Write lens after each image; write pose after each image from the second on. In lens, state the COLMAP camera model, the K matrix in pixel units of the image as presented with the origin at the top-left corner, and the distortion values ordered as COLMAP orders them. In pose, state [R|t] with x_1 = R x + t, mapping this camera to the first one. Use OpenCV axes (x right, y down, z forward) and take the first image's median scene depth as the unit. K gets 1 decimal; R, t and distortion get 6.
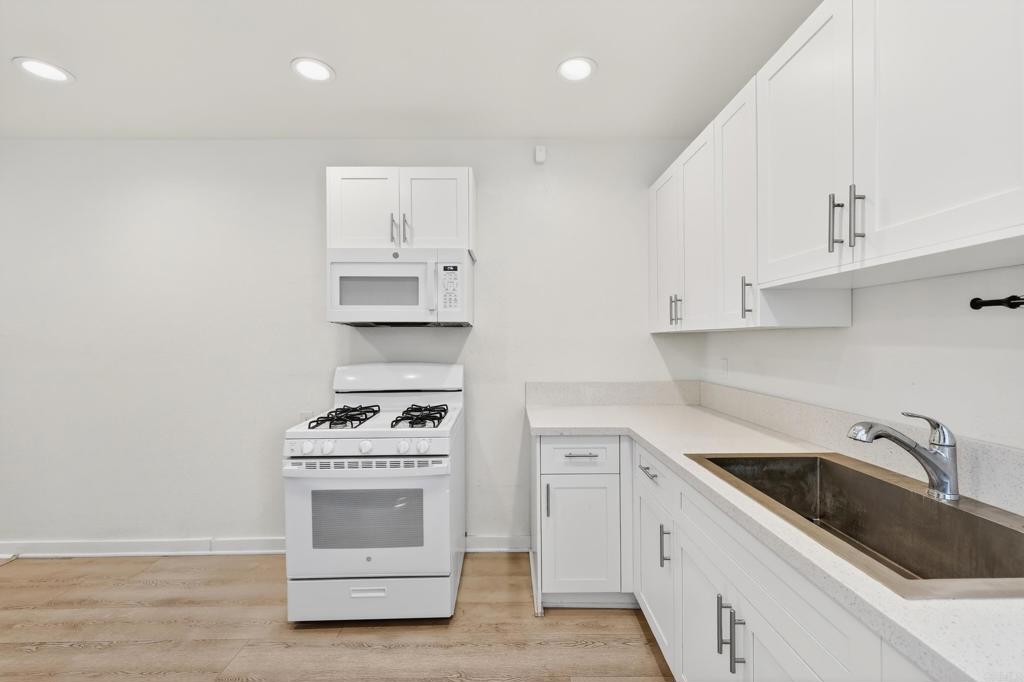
lens RADIAL K [[414.7, 0, 511.8], [0, 414.7, 340.8], [0, 0, 1]] dist [0.003306, -0.000734]
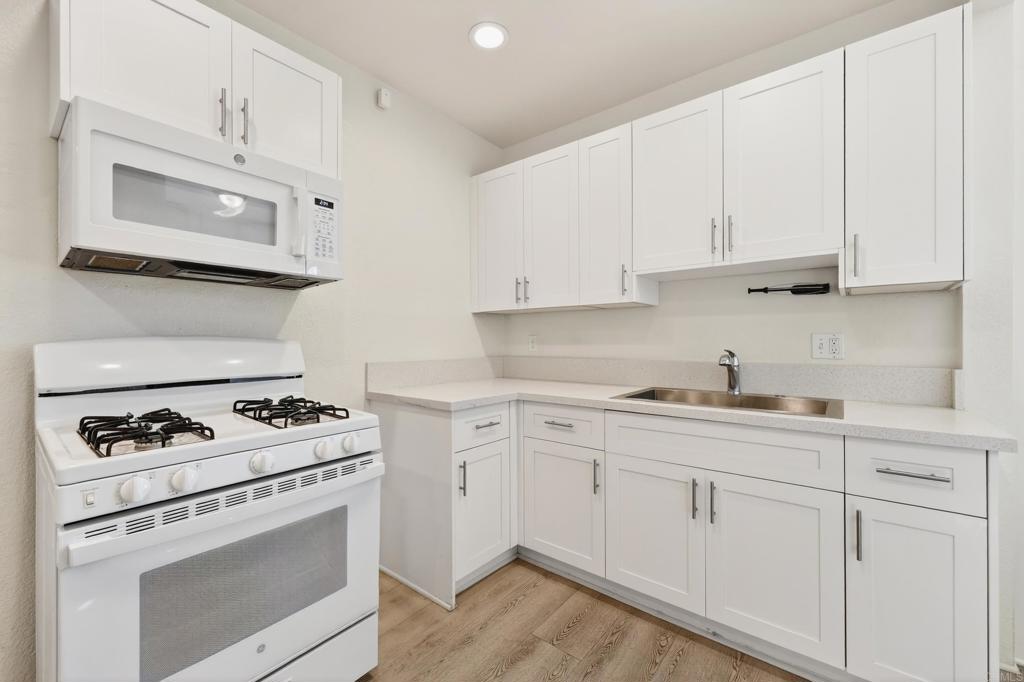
lens RADIAL K [[414.7, 0, 512.5], [0, 414.7, 341.1], [0, 0, 1]] dist [0.003306, -0.000734]
pose [[0.629653, 0.002972, 0.776871, -0.565658], [0.001455, 0.999986, -0.005004, 0.079451], [-0.776875, 0.004281, 0.629641, 0.323191]]
